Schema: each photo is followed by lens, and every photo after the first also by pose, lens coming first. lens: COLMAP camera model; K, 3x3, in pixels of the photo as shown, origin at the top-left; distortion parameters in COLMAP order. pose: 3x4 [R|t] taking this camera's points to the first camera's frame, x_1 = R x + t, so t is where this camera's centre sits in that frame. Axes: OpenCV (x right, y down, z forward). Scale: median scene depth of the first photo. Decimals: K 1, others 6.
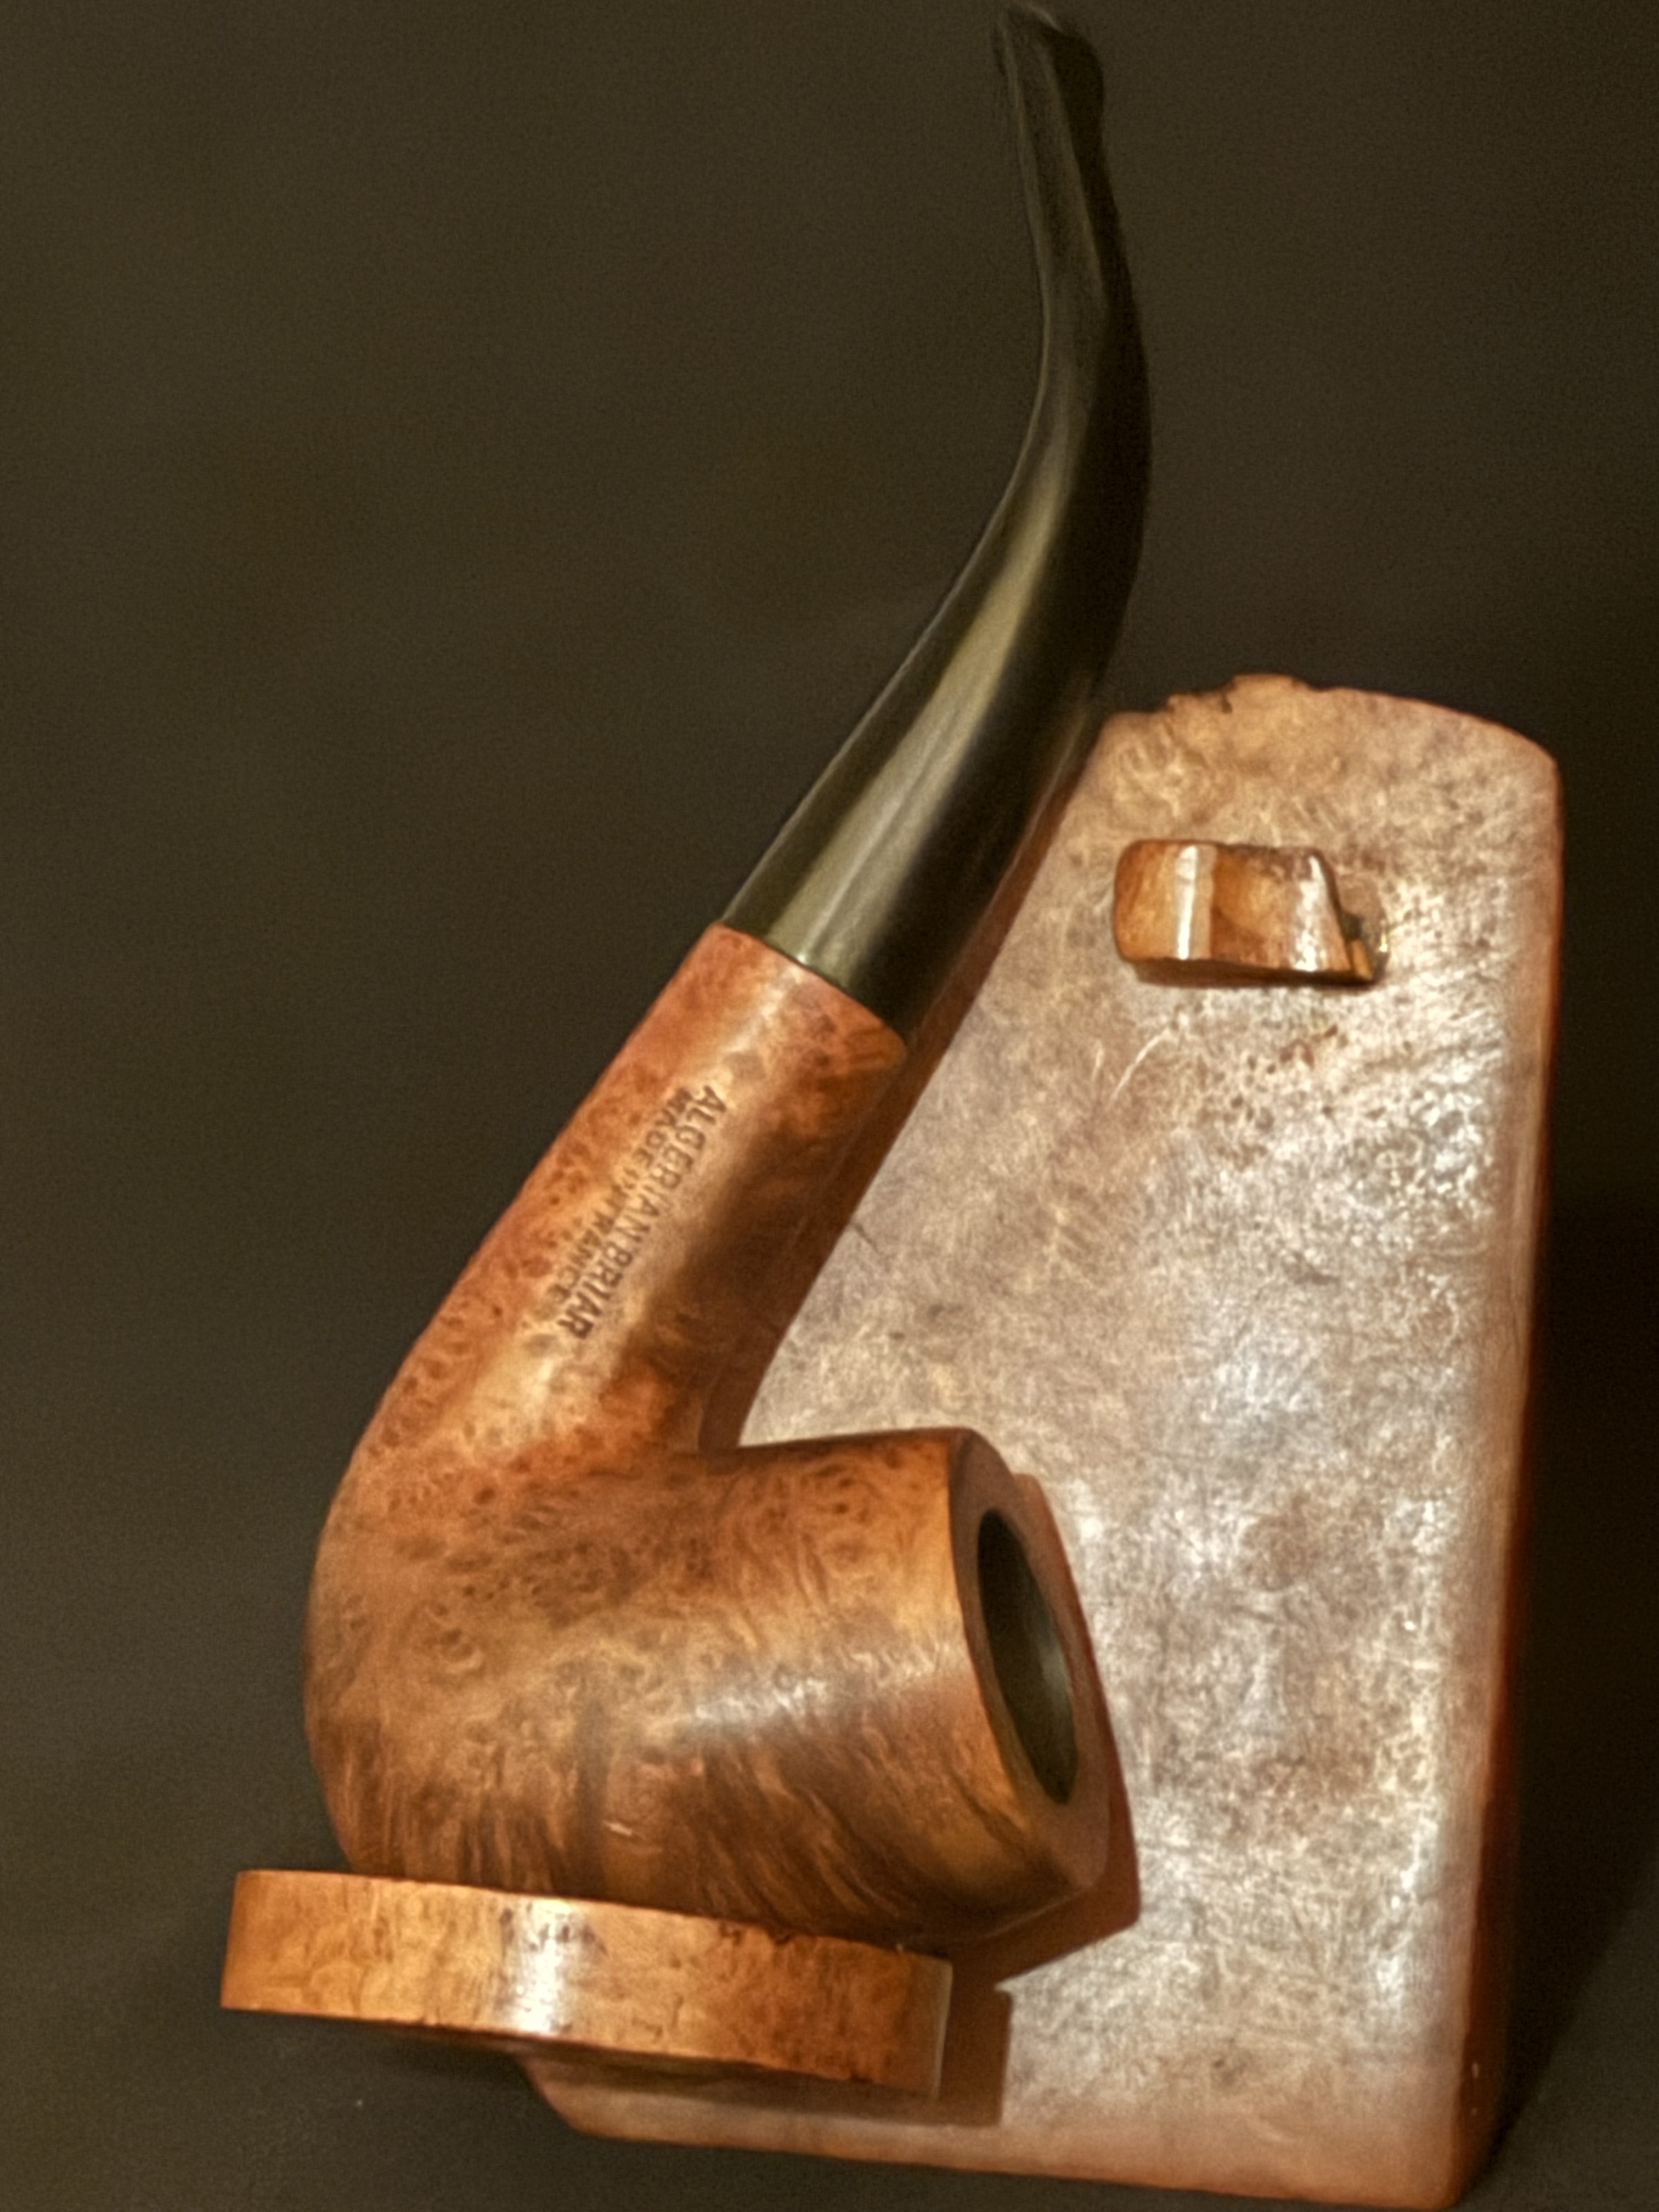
lens RADIAL K [[7666.8, 0, 831.1], [0, 7666.8, 1276.3], [0, 0, 1]] dist [0.163525, -0.469382]
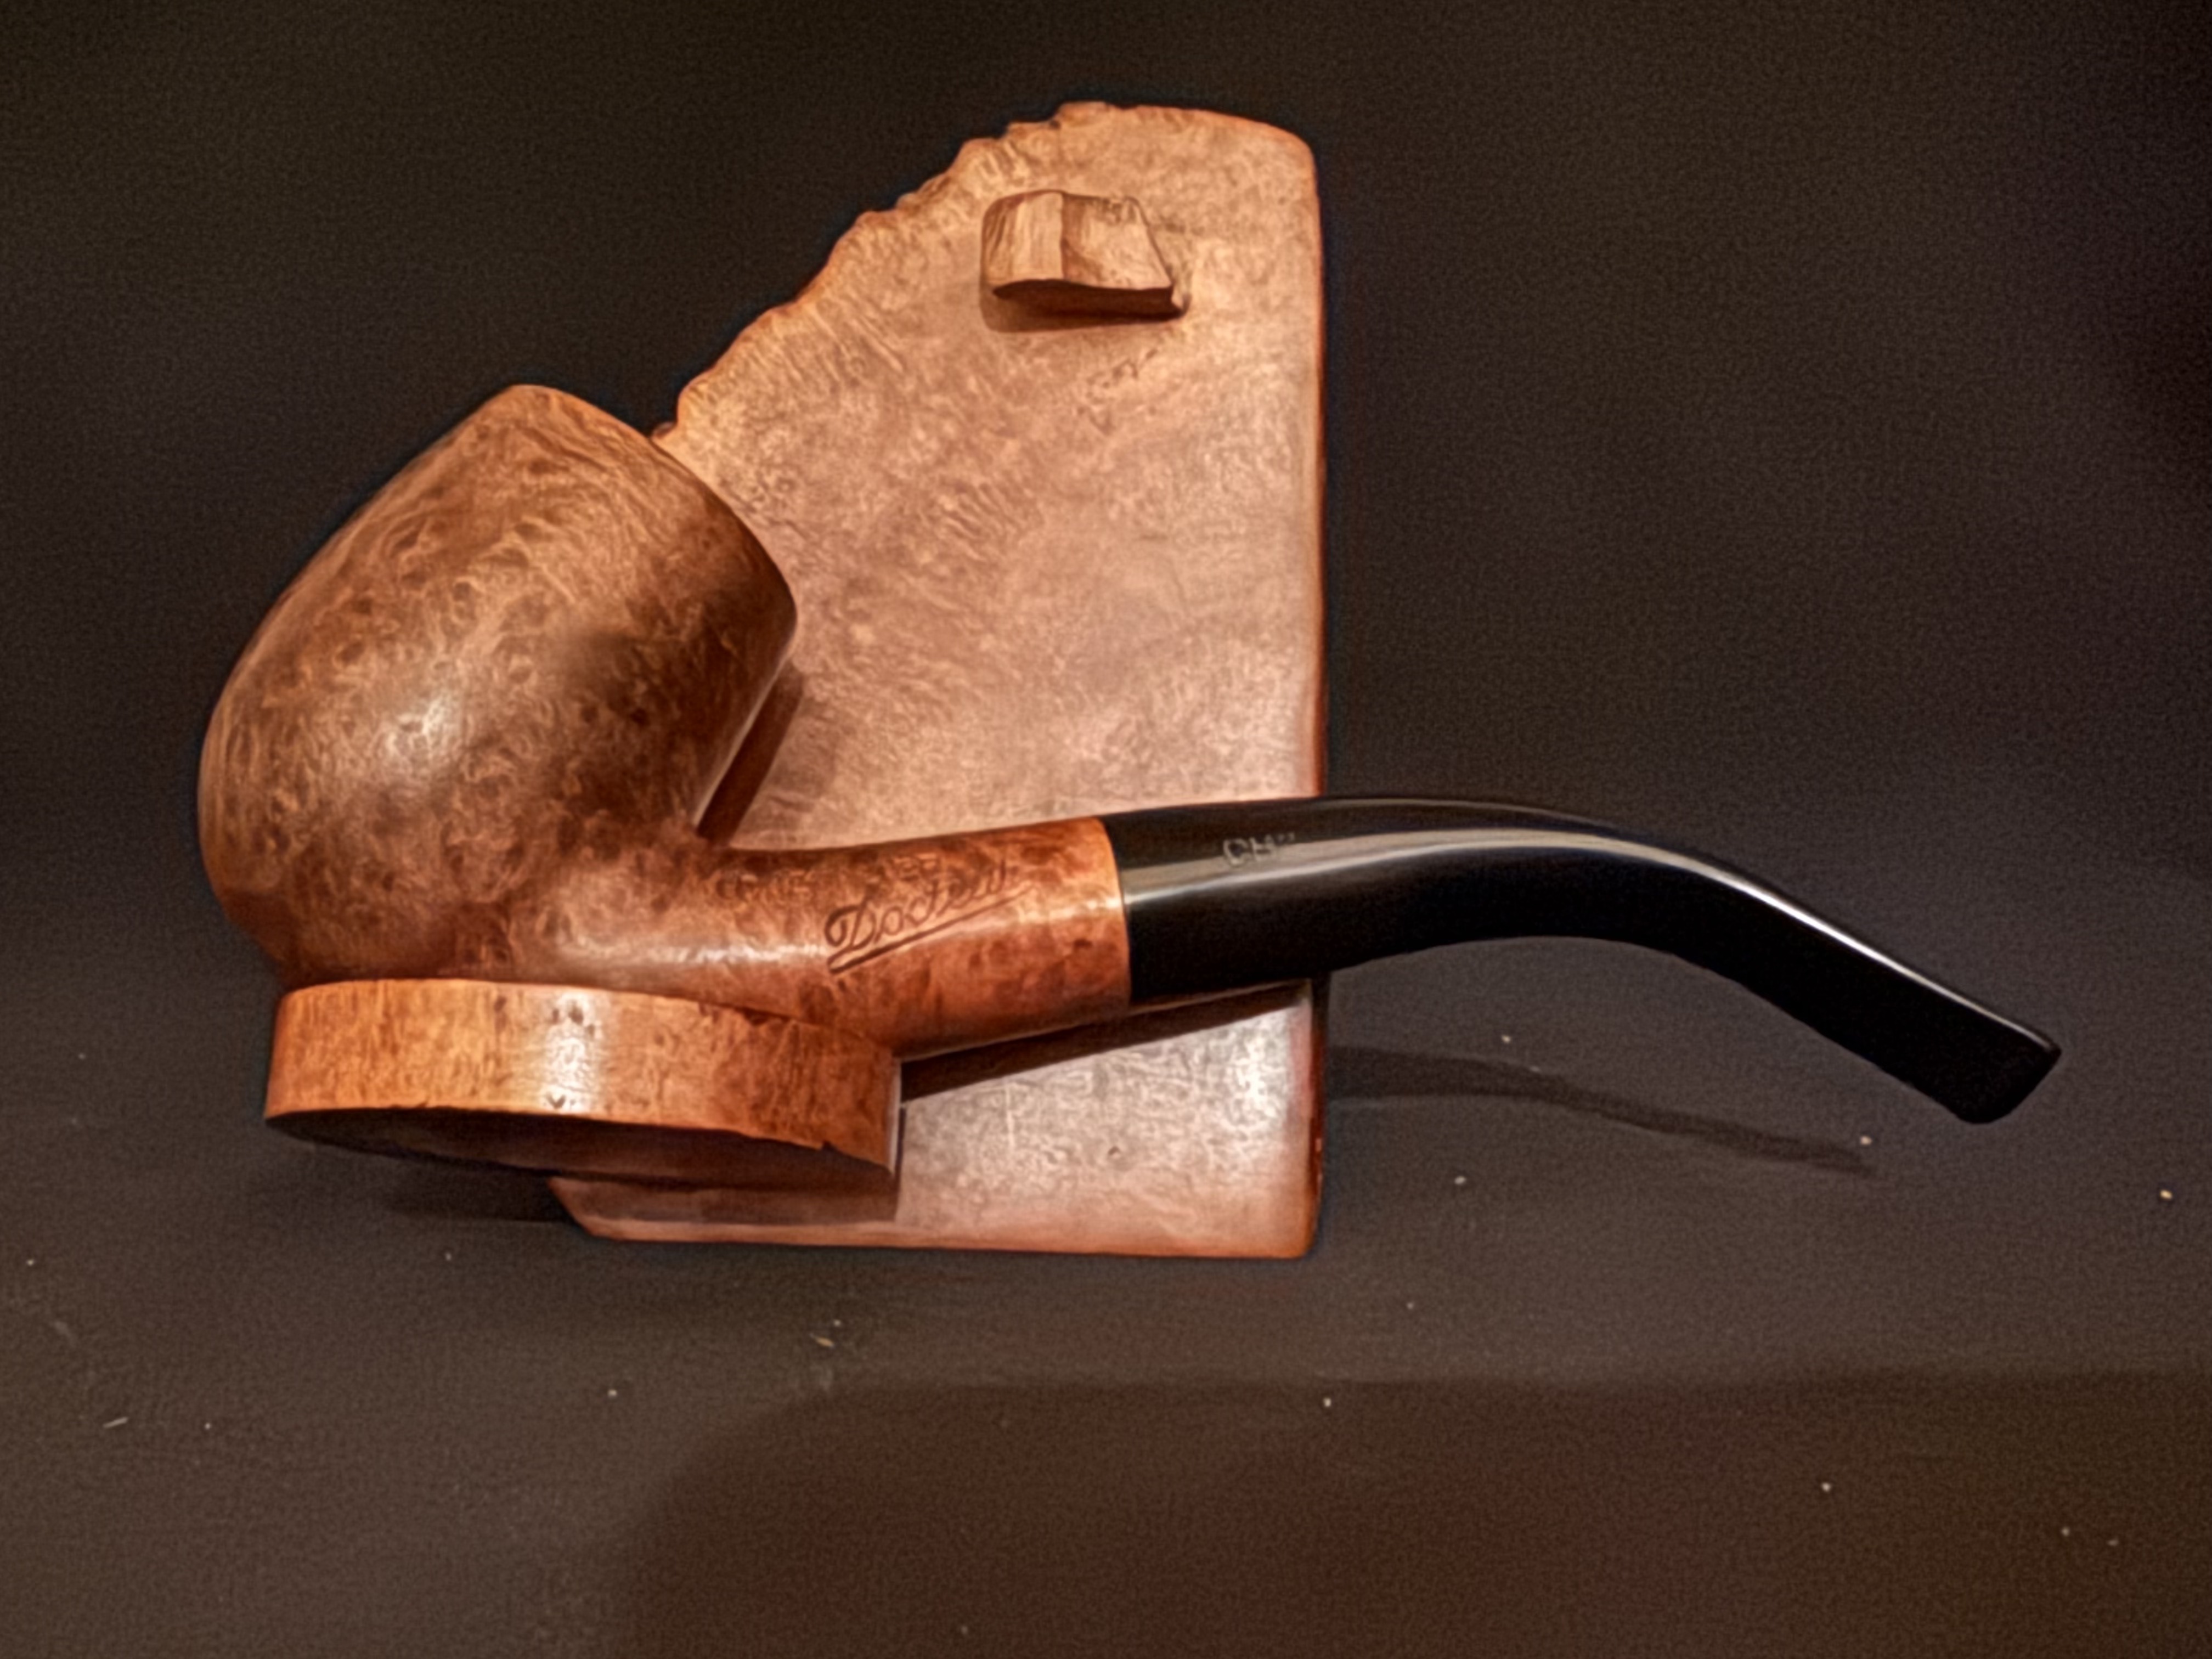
lens RADIAL K [[2546.2, 0, 963.8], [0, 2546.2, 835.6], [0, 0, 1]] dist [0.015330, 0.004930]
pose [[0.995354, -0.036472, 0.089105, -0.007837], [0.044922, 0.994488, -0.094740, 0.089606], [-0.085159, 0.098302, 0.991506, 0.589937]]
